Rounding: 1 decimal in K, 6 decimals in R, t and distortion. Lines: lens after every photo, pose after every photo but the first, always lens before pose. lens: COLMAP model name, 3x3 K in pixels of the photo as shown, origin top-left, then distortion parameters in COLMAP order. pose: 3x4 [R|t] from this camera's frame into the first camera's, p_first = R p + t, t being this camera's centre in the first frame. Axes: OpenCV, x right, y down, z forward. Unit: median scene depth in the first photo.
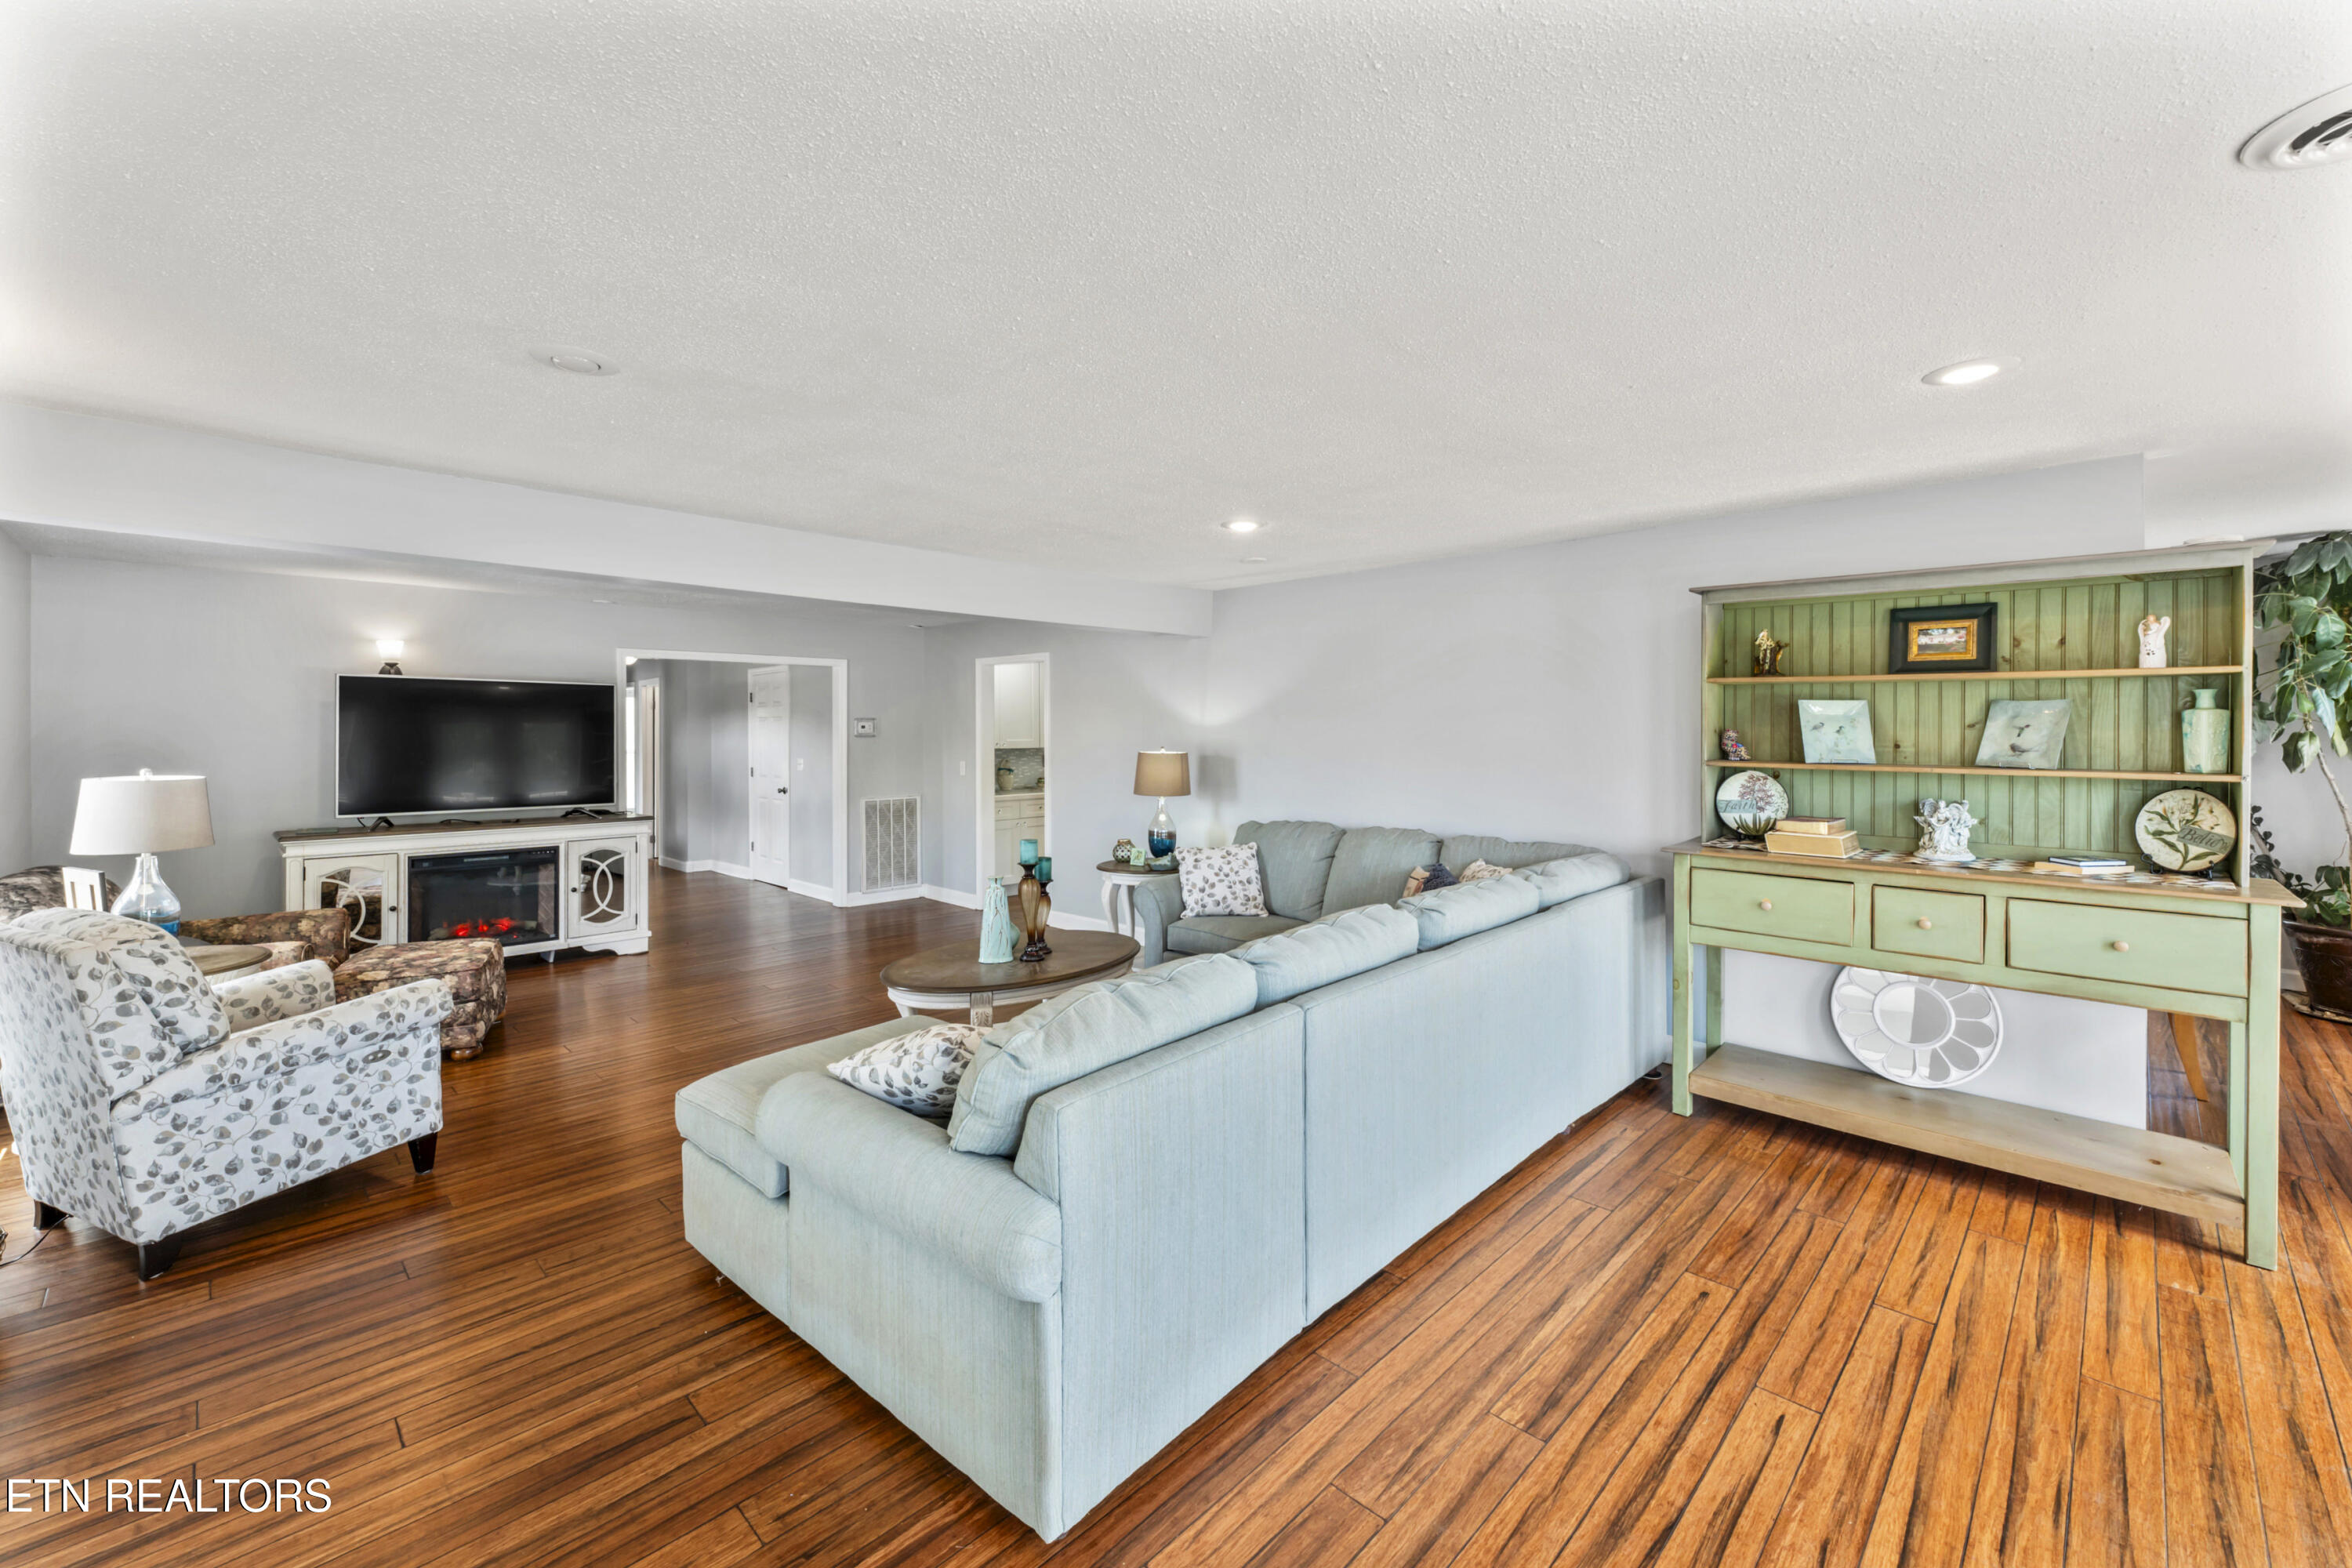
lens RADIAL K [[949.0, 0, 1172.6], [0, 949.0, 776.9], [0, 0, 1]] dist [0.002846, -0.000205]
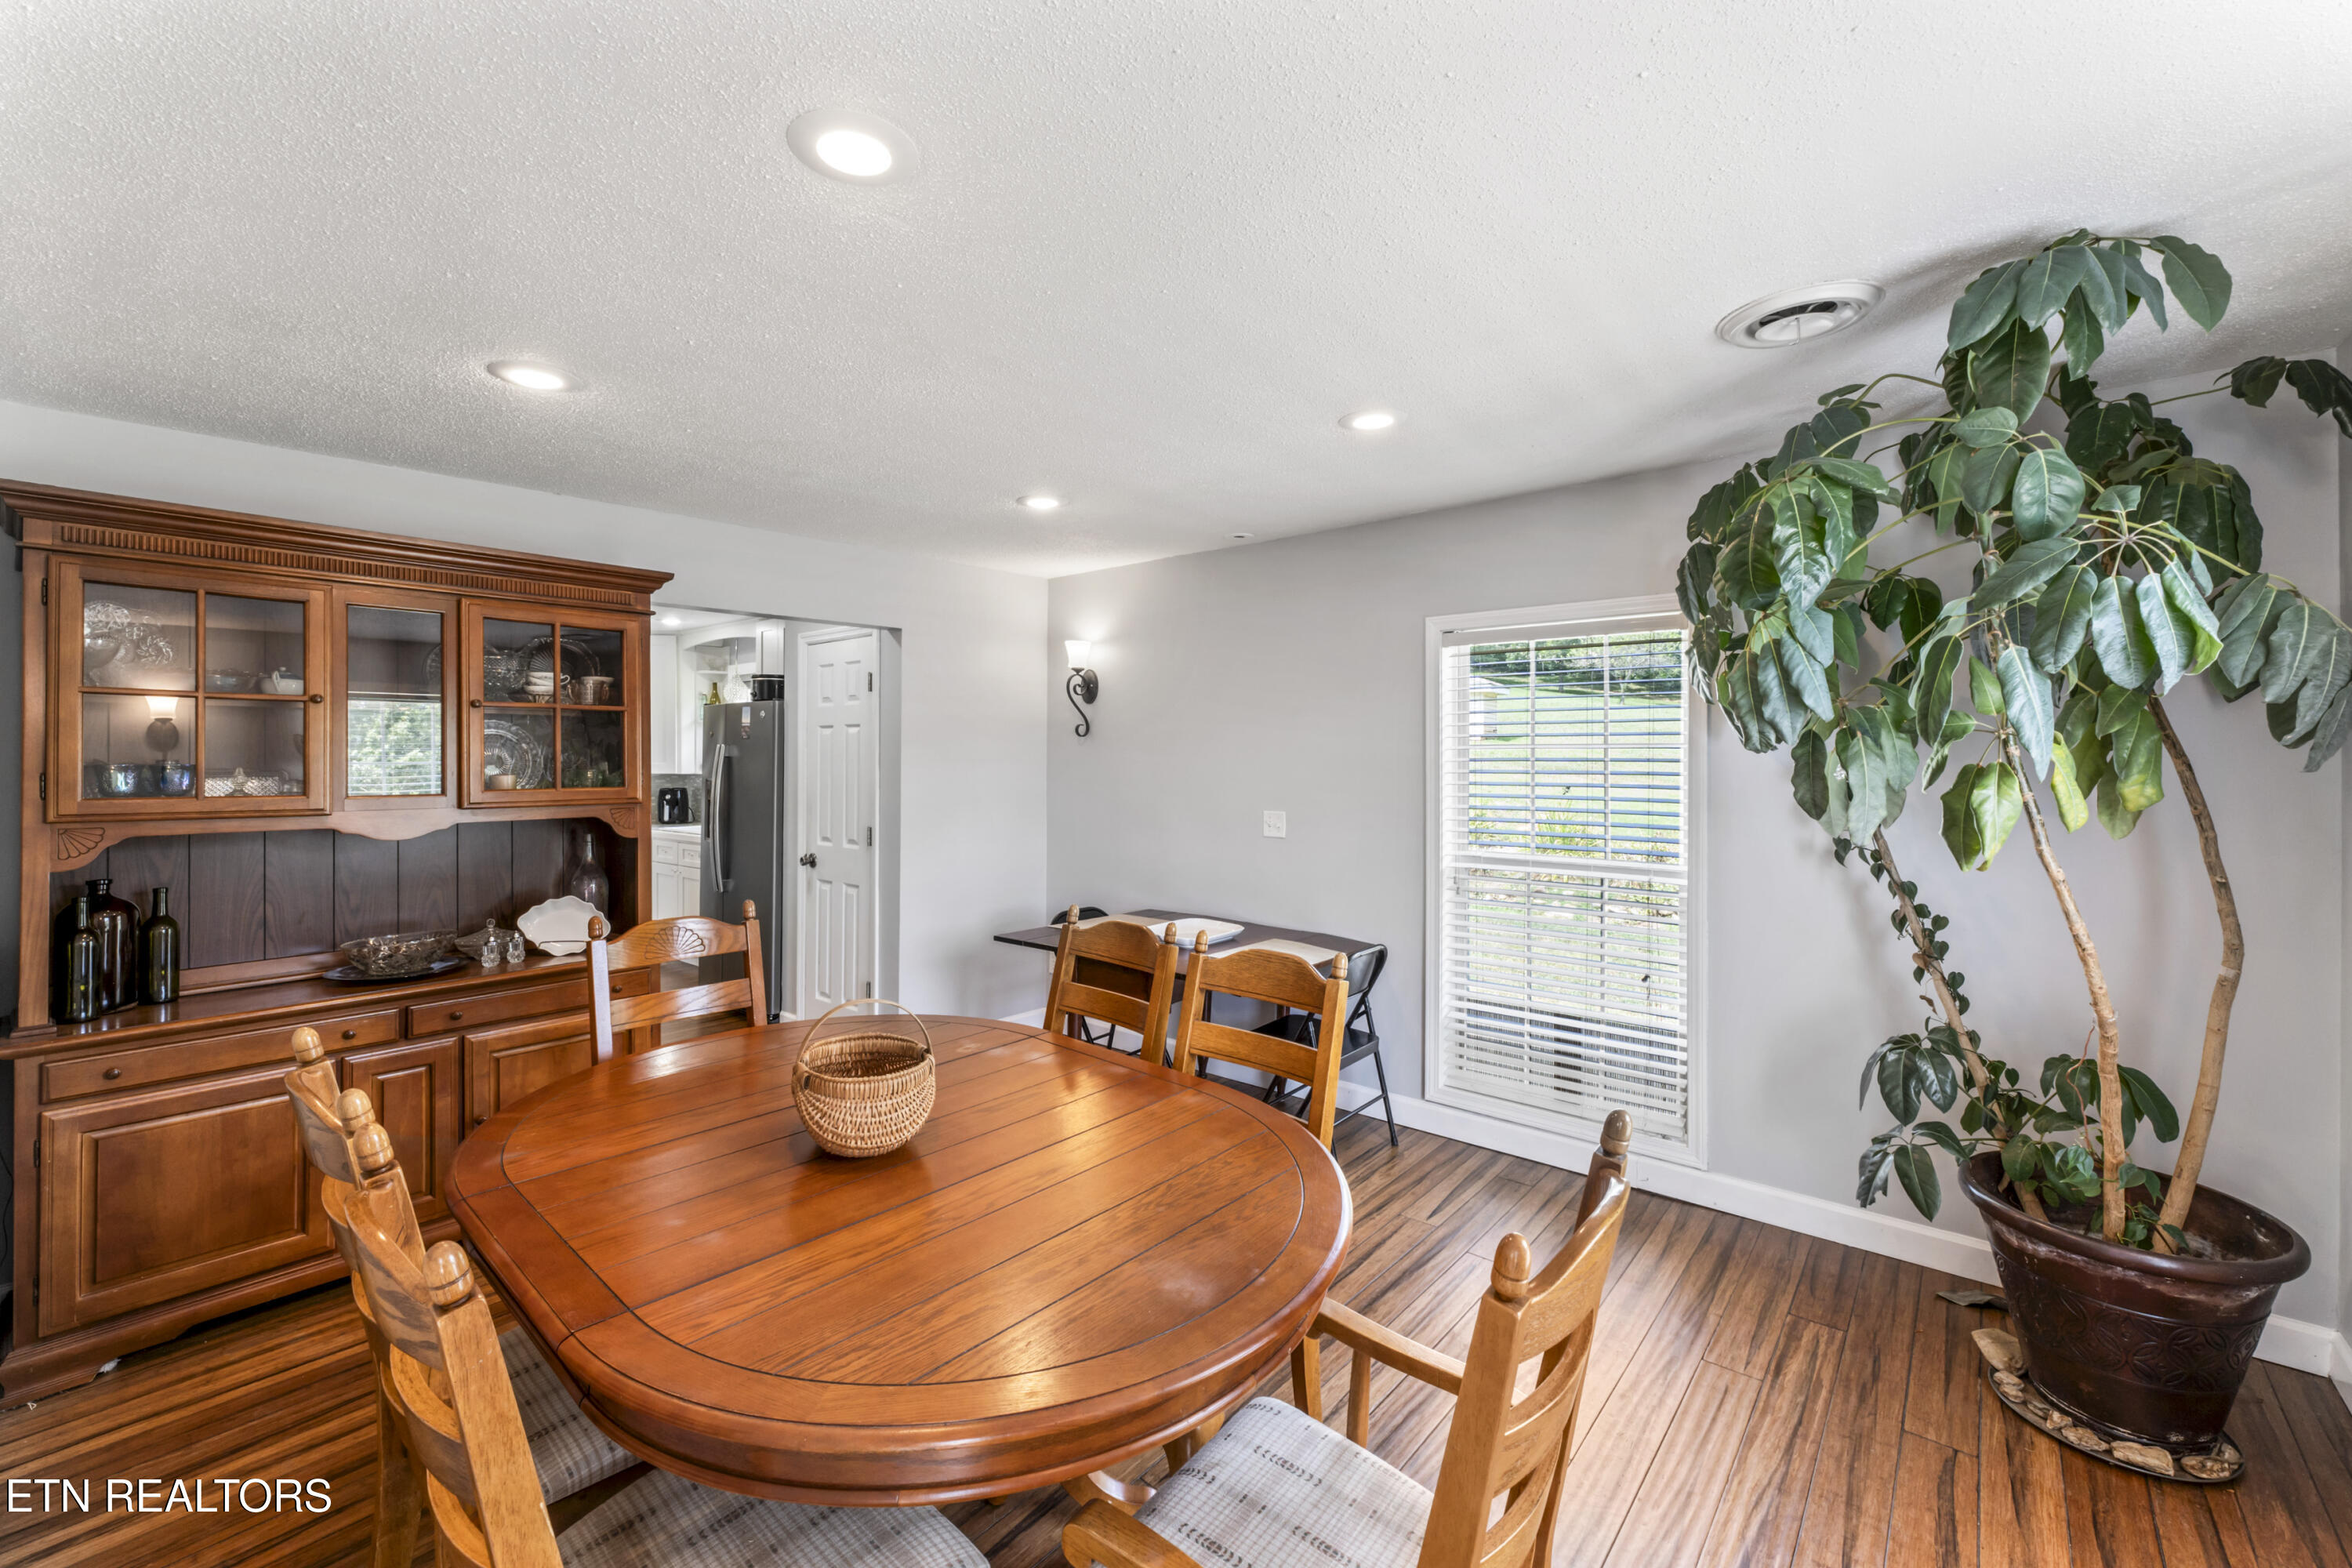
lens RADIAL K [[949.0, 0, 1178.9], [0, 949.0, 773.8], [0, 0, 1]] dist [0.002846, -0.000205]
pose [[0.995946, 0.019576, 0.087801, 0.824490], [-0.018981, 0.999791, -0.007608, -0.034208], [-0.087931, 0.005911, 0.996109, 0.643123]]
